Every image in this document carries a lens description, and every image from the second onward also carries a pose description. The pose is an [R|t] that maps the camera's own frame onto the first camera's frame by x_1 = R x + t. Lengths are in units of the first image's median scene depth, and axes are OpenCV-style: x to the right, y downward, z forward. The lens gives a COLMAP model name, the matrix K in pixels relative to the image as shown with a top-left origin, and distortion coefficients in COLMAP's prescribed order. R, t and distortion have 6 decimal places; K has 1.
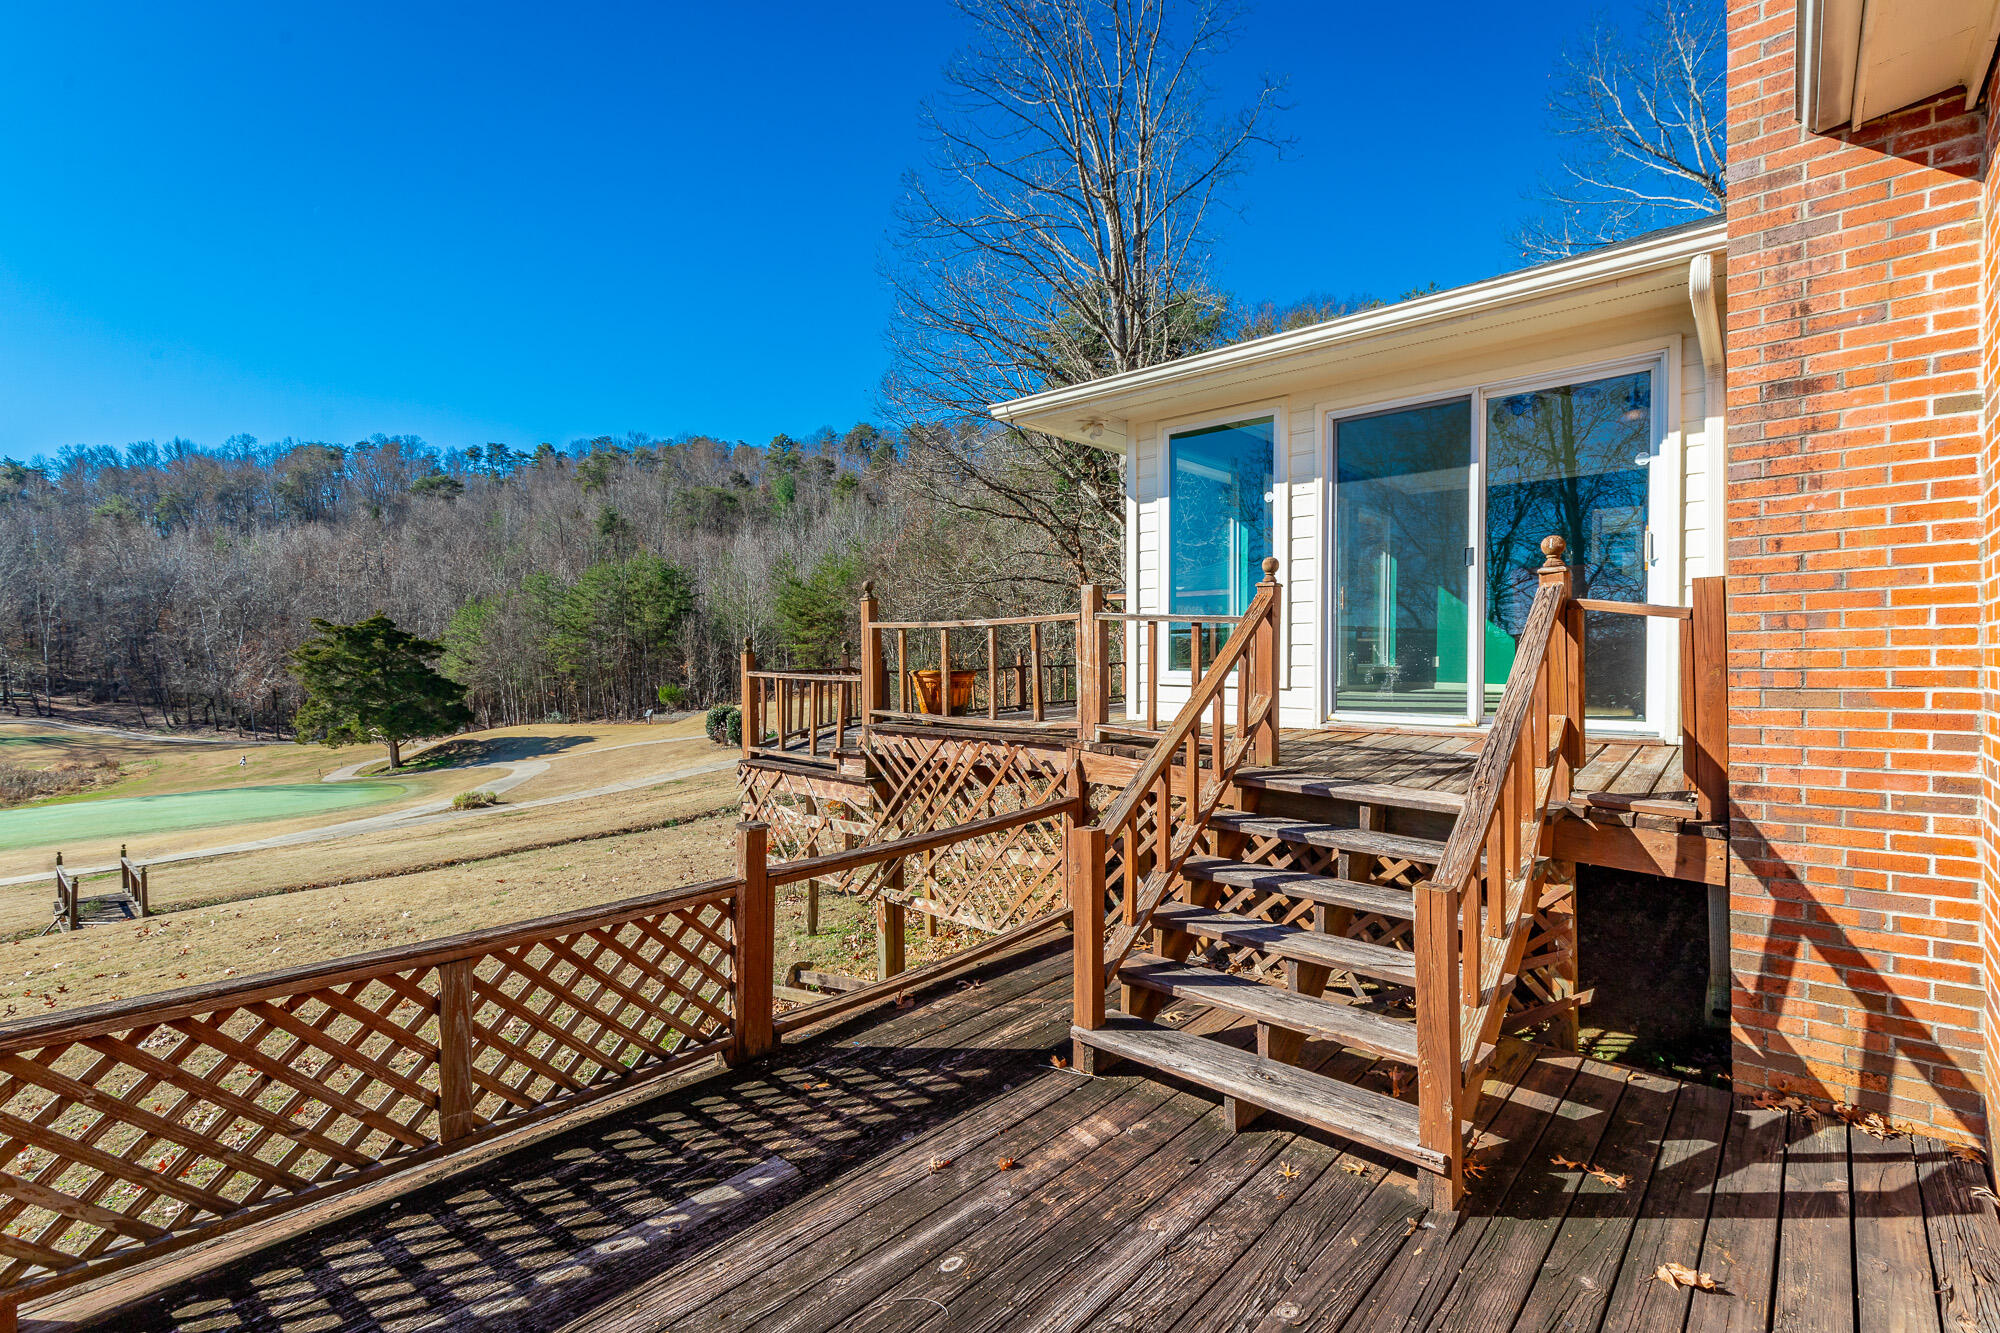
lens RADIAL K [[909.4, 0, 1002.9], [0, 909.4, 666.9], [0, 0, 1]] dist [0.007207, -0.000393]
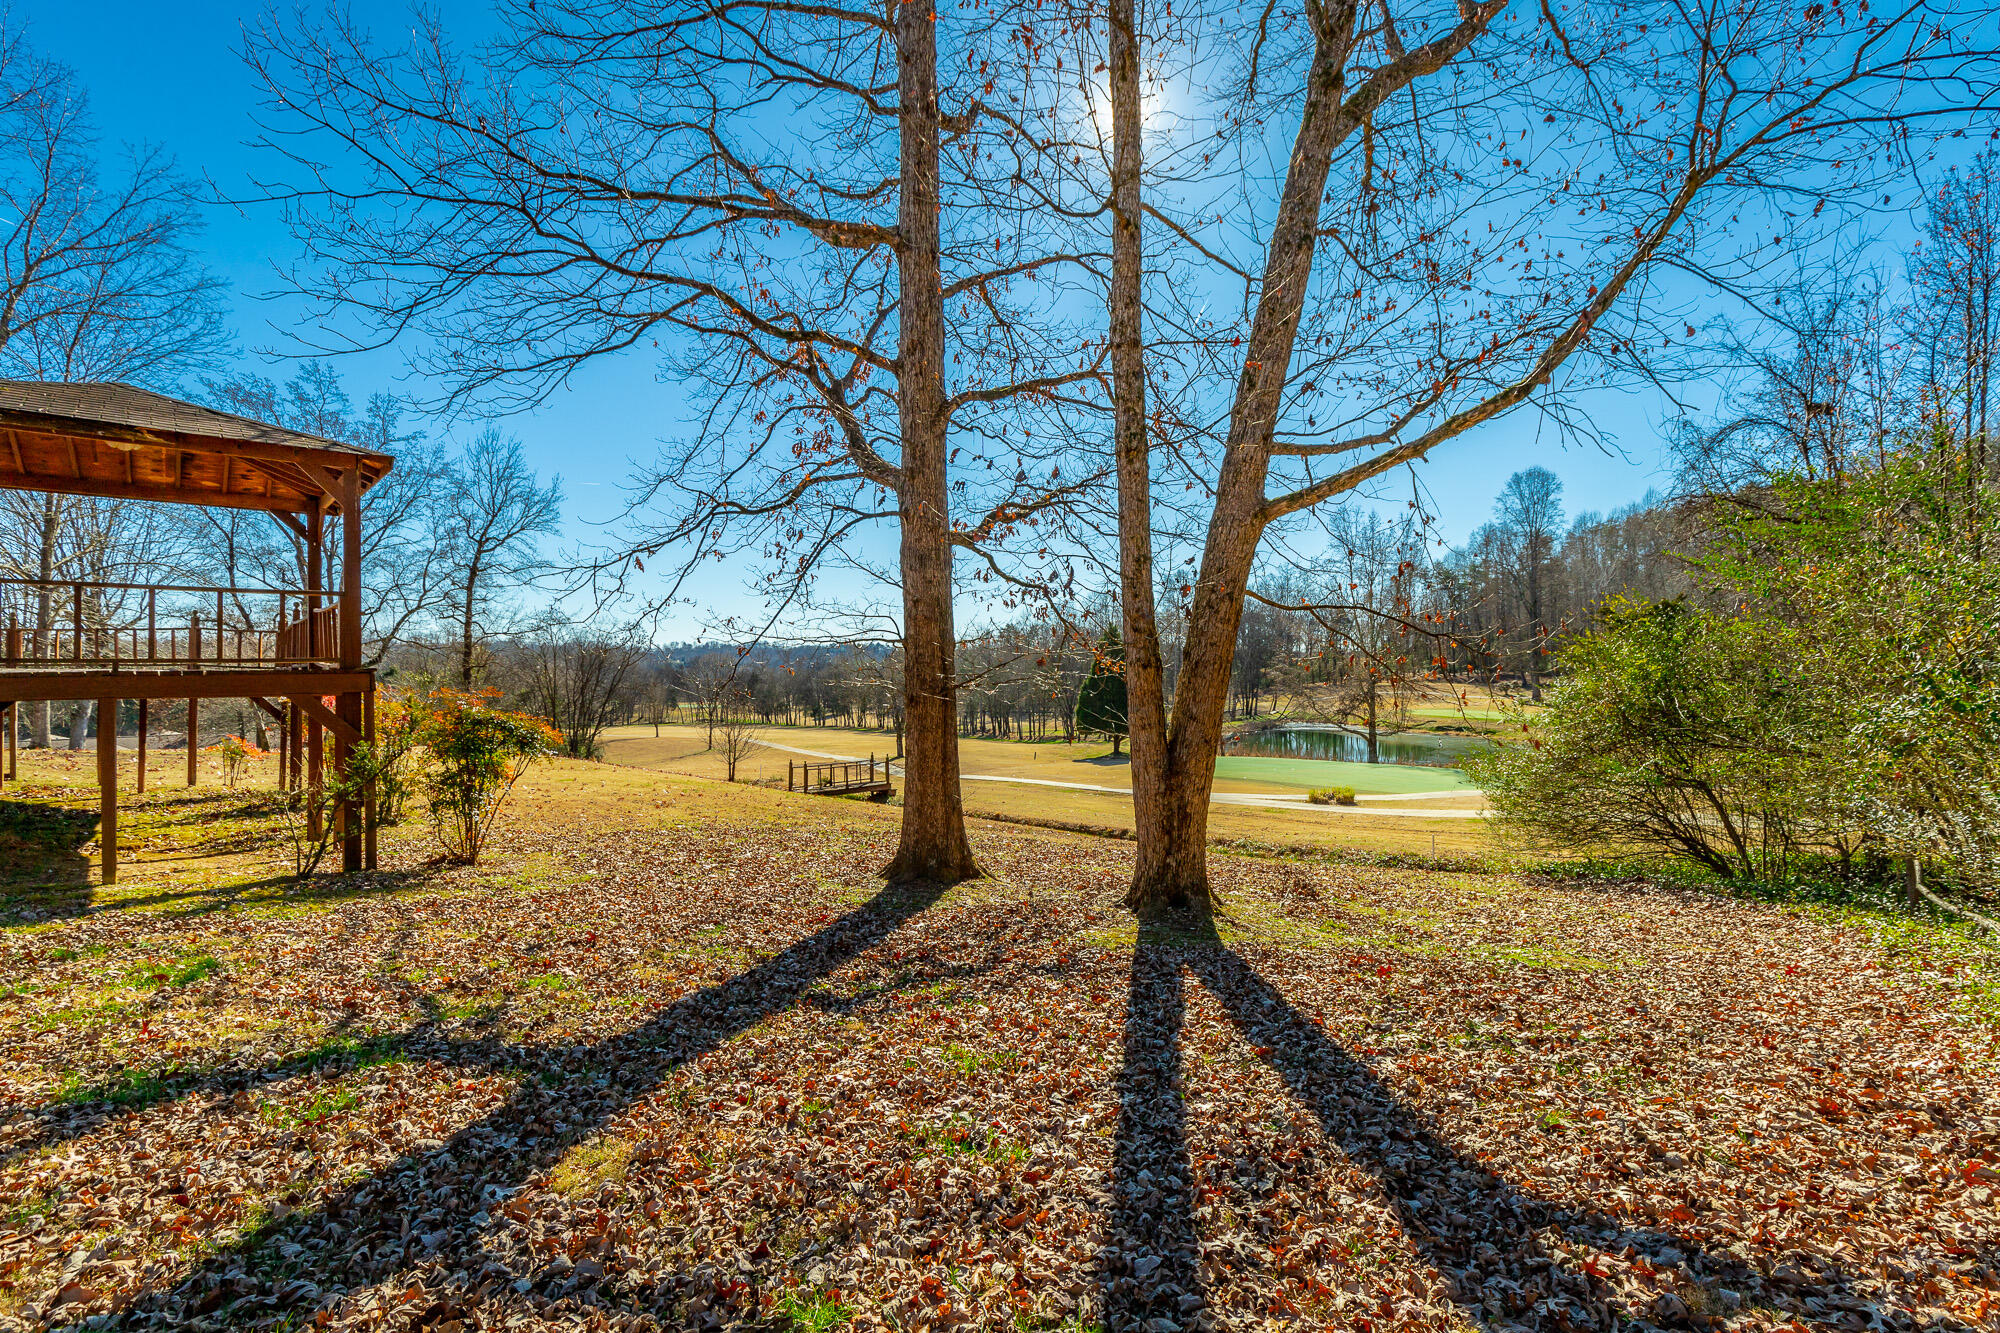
lens RADIAL K [[909.4, 0, 1013.4], [0, 909.4, 679.0], [0, 0, 1]] dist [0.007207, -0.000393]
pose [[-0.070934, 0.020964, -0.997261, 0.180840], [-0.013300, 0.999670, 0.021961, 0.006082], [0.997392, 0.014822, -0.070632, 0.371211]]
